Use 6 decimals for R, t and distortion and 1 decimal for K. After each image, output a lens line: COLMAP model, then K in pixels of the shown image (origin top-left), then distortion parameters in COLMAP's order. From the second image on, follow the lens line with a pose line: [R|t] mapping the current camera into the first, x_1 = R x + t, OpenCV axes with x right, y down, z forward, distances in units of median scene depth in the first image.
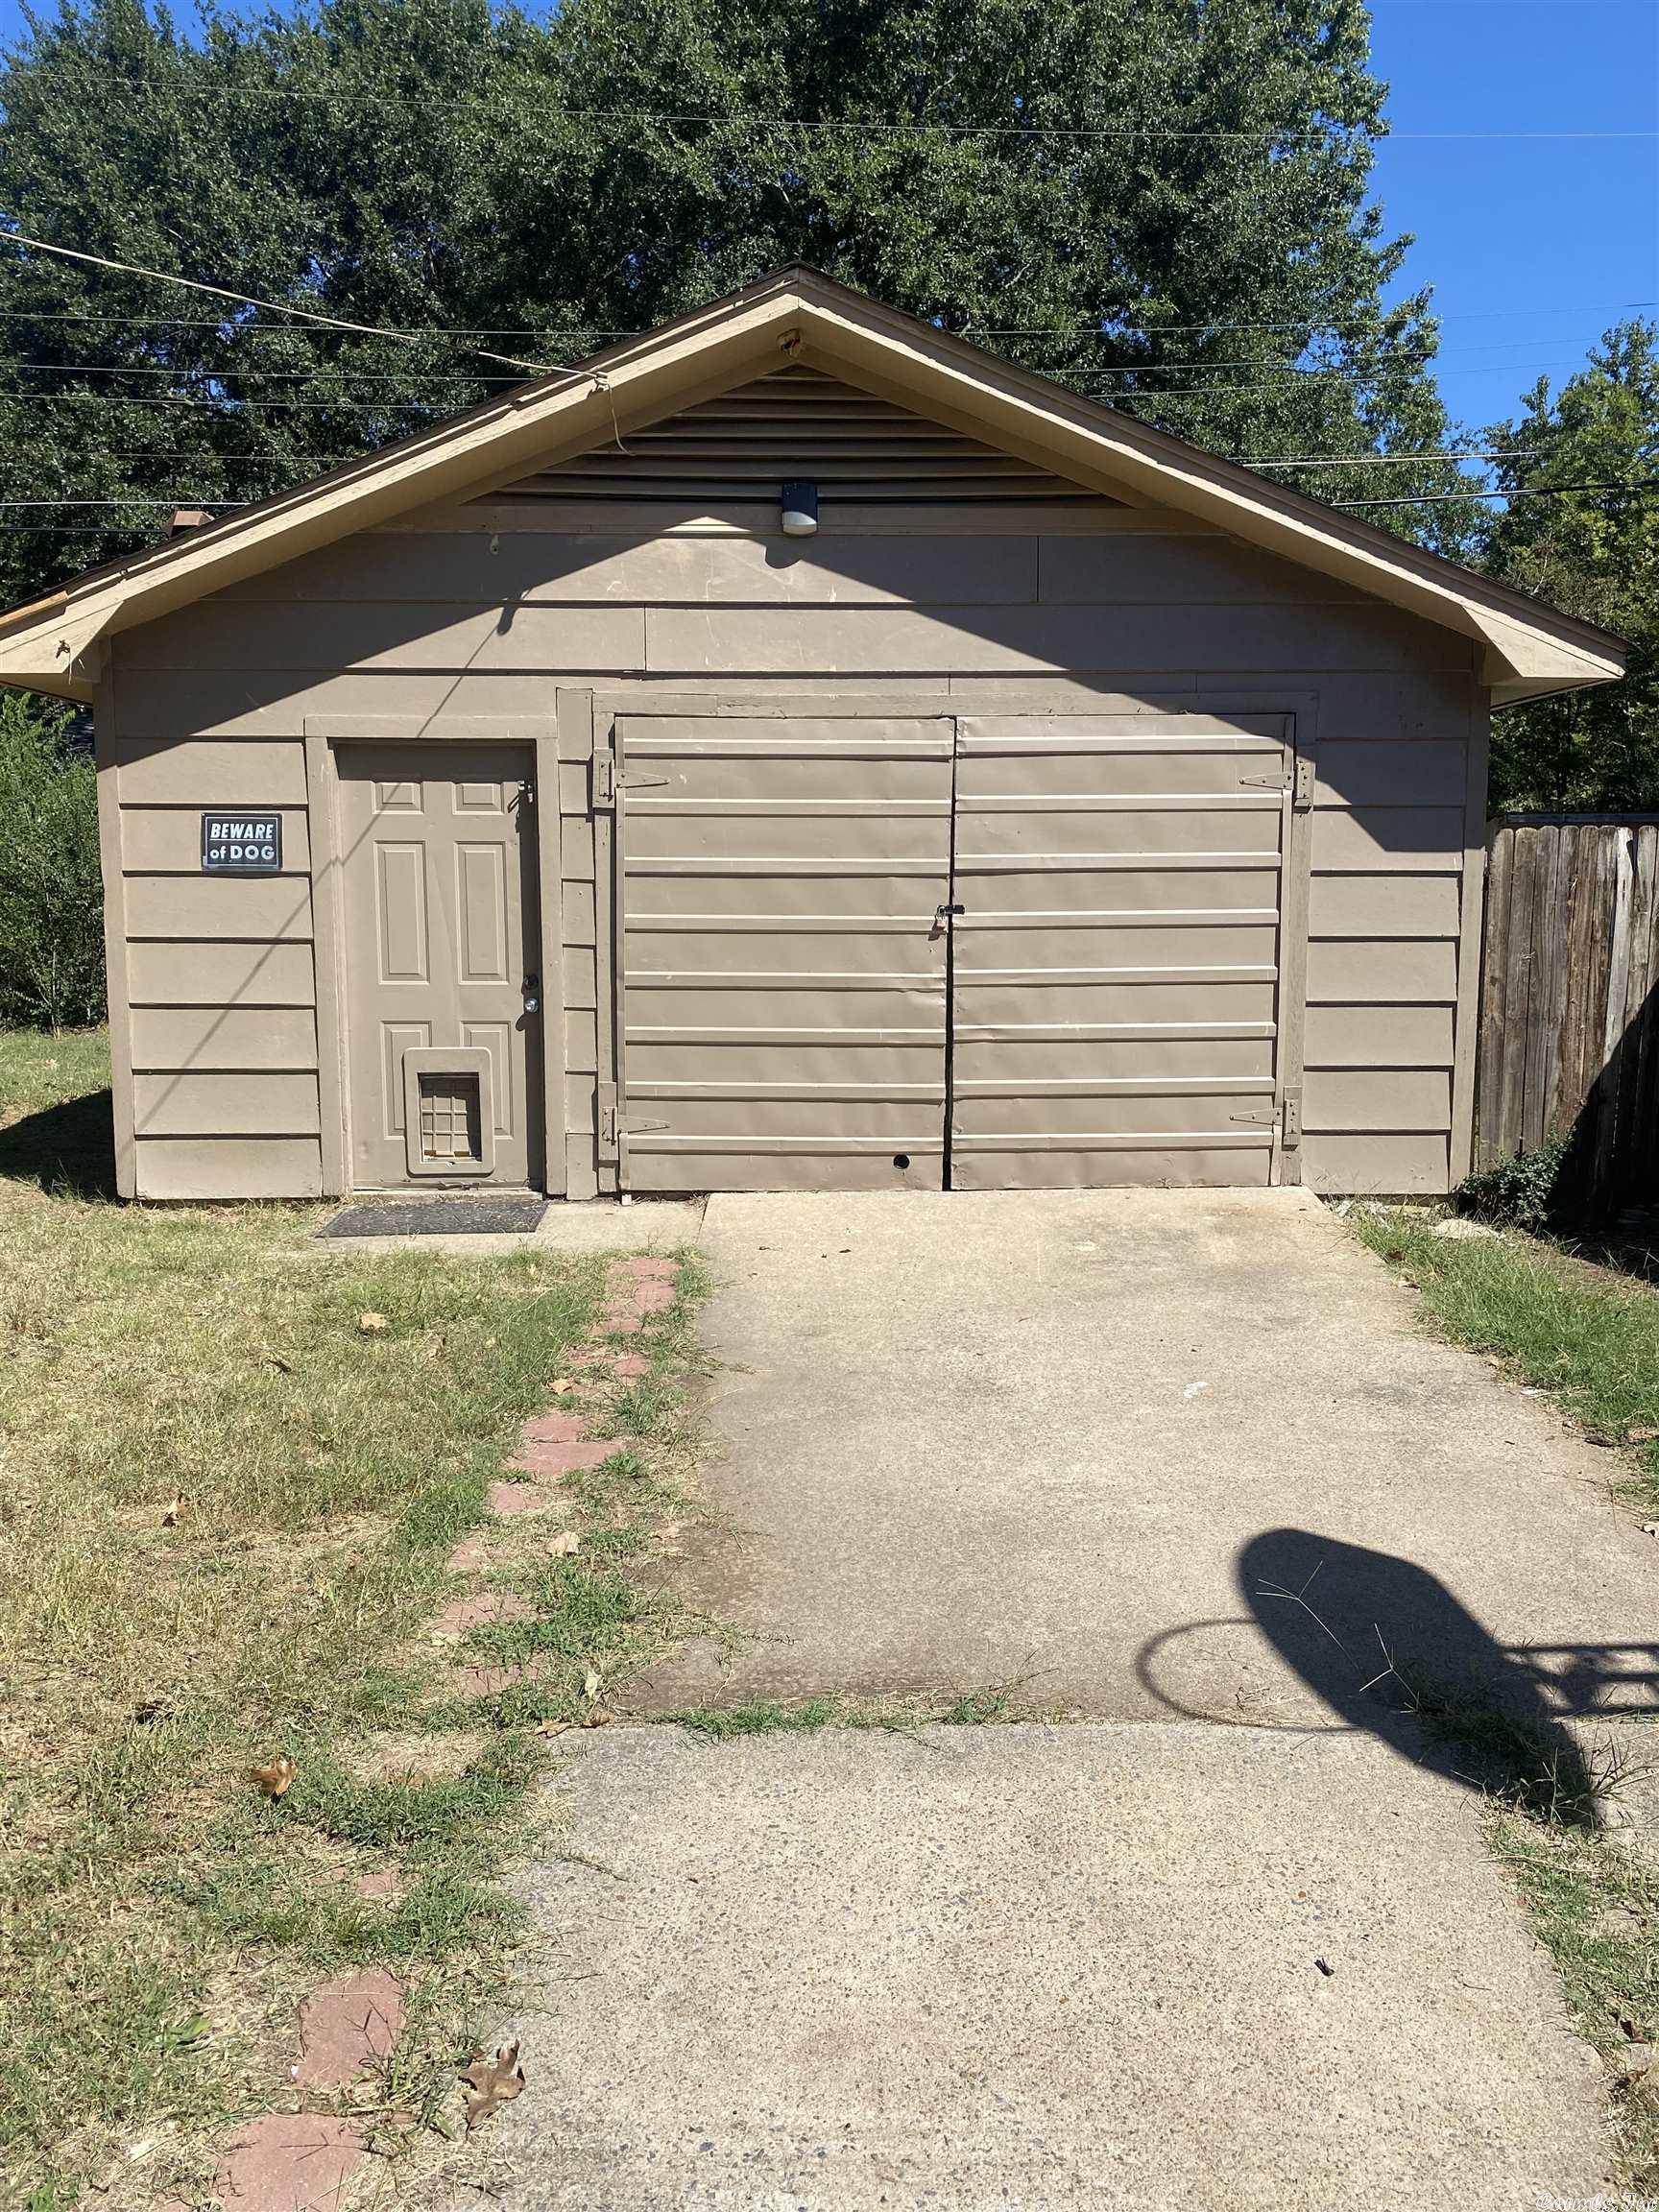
lens RADIAL K [[1691.9, 0, 828.9], [0, 1691.9, 1105.4], [0, 0, 1]] dist [0.035778, -0.016375]
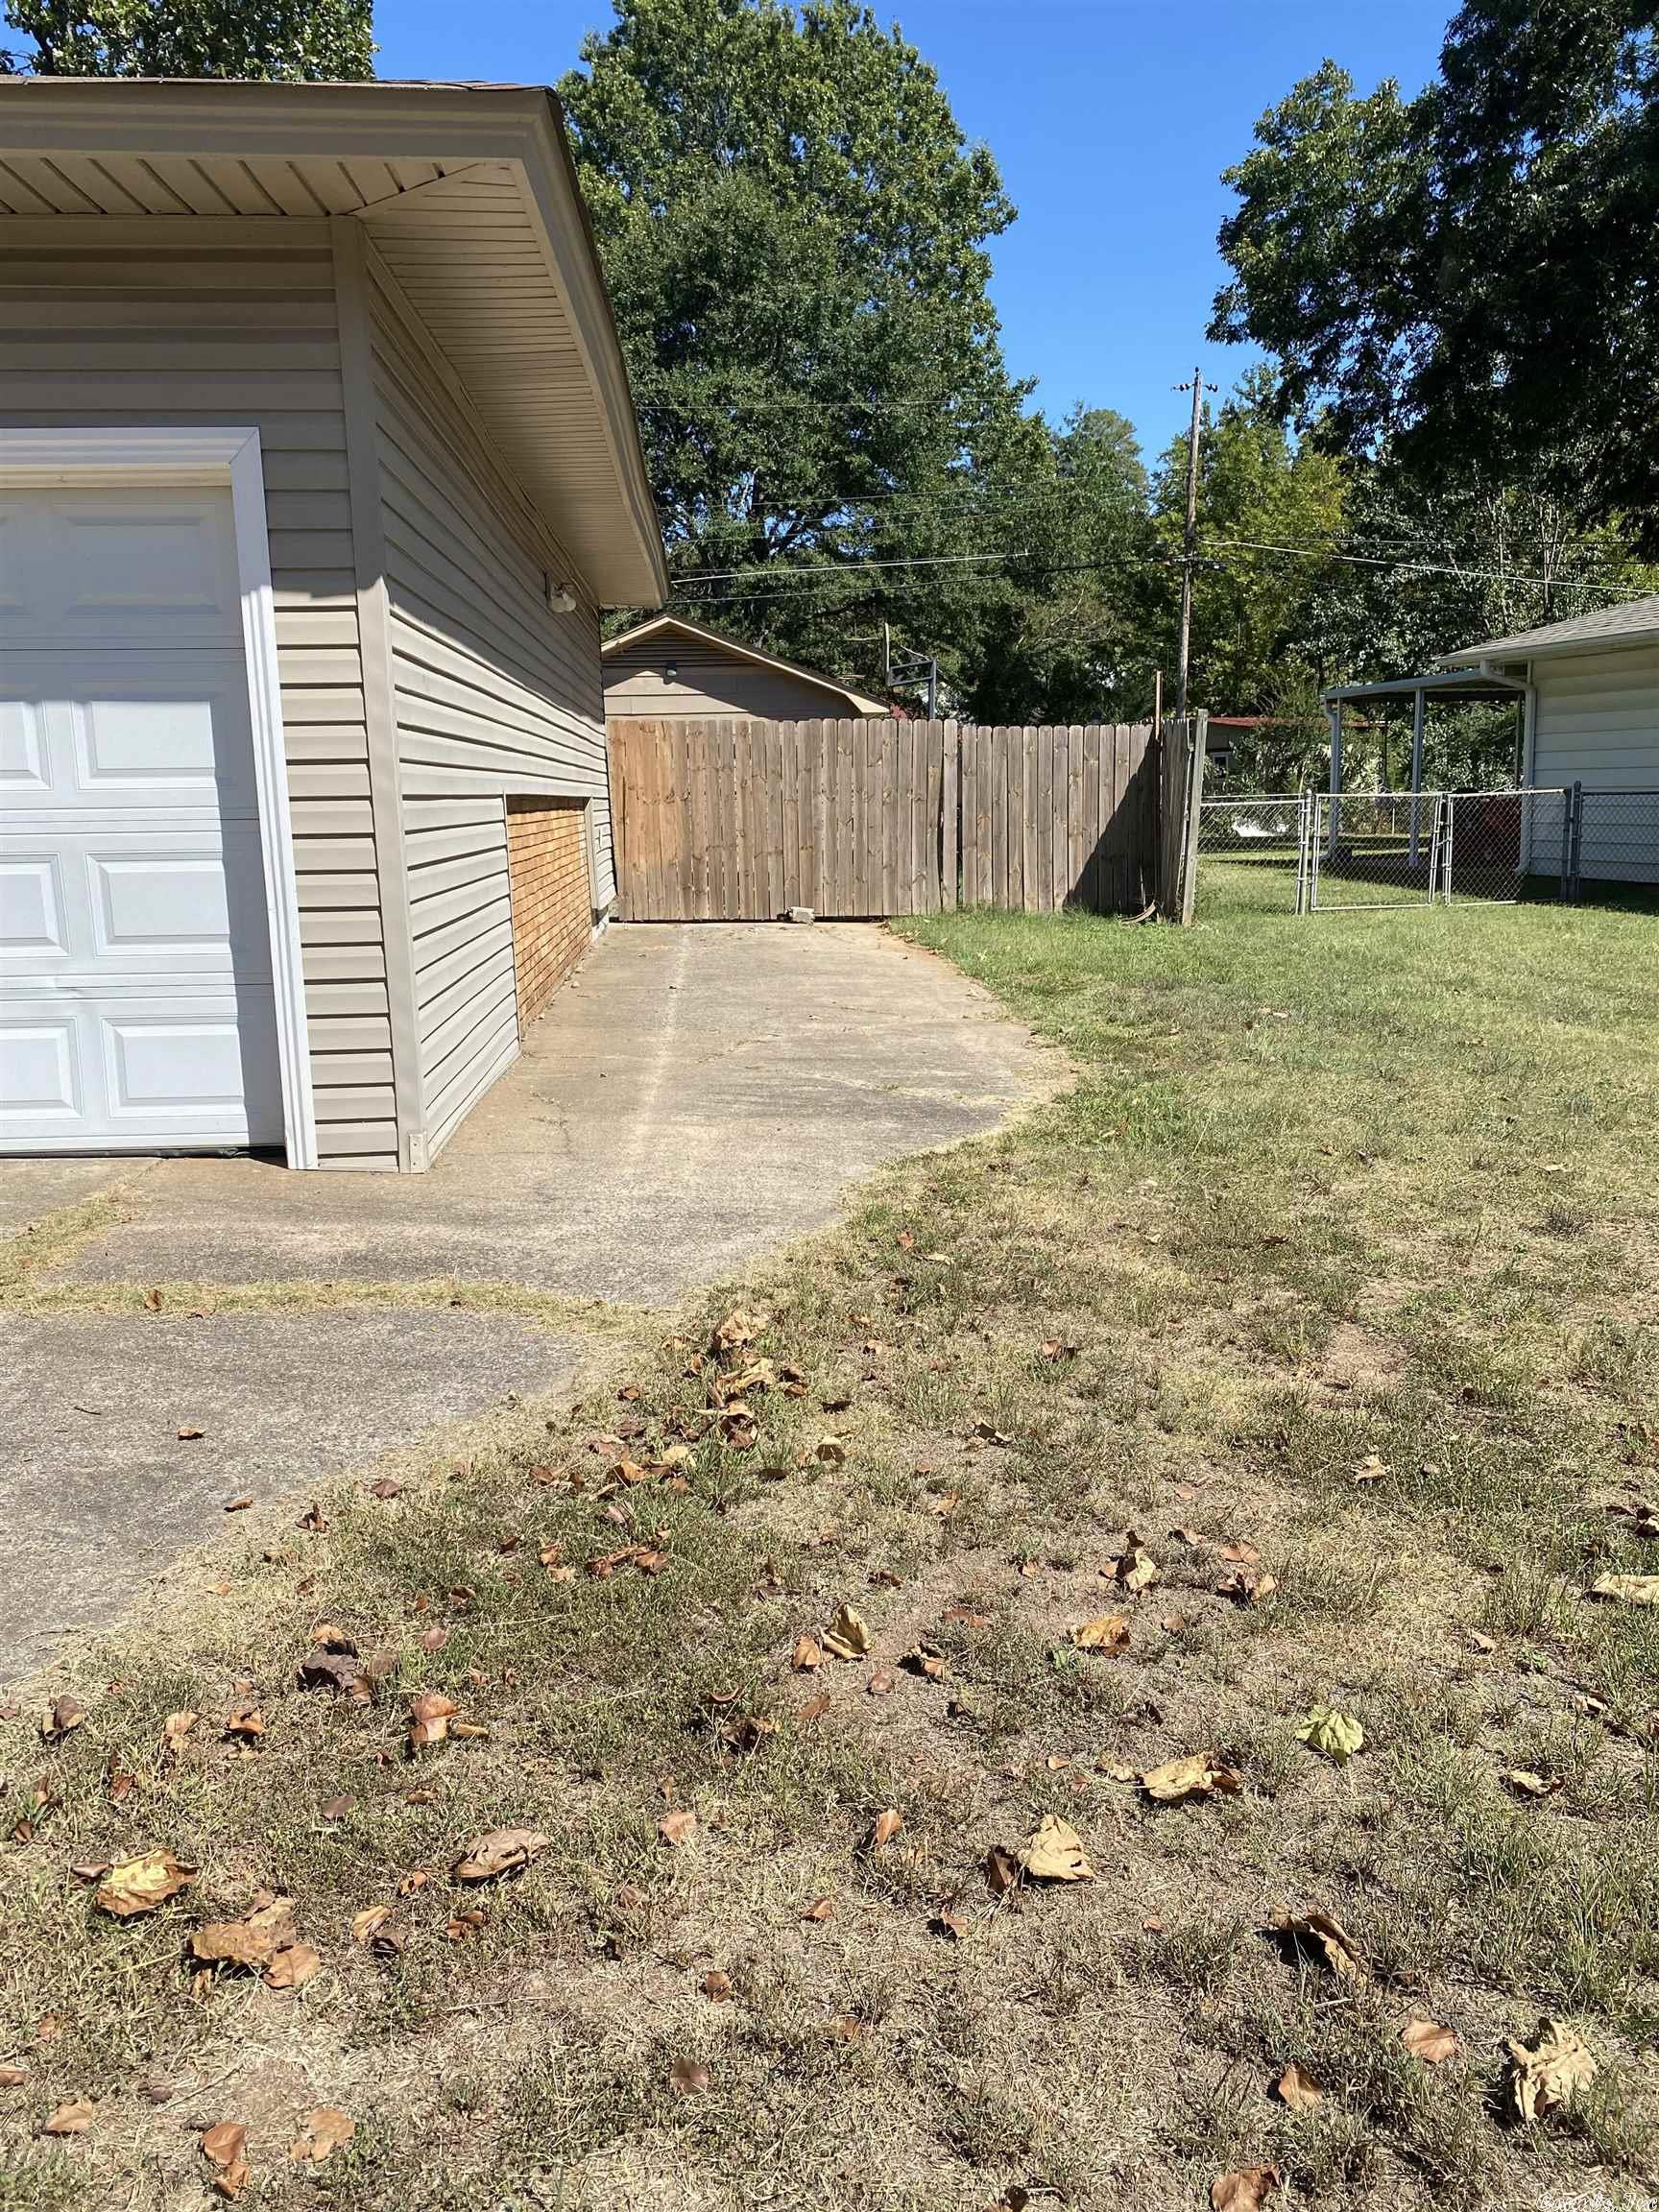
lens RADIAL K [[1691.9, 0, 833.3], [0, 1691.9, 1112.2], [0, 0, 1]] dist [0.035778, -0.016375]
pose [[0.997291, -0.036557, 0.063835, 0.020500], [0.032851, 0.997766, 0.058172, 0.136456], [-0.065819, -0.055918, 0.996264, -0.916125]]
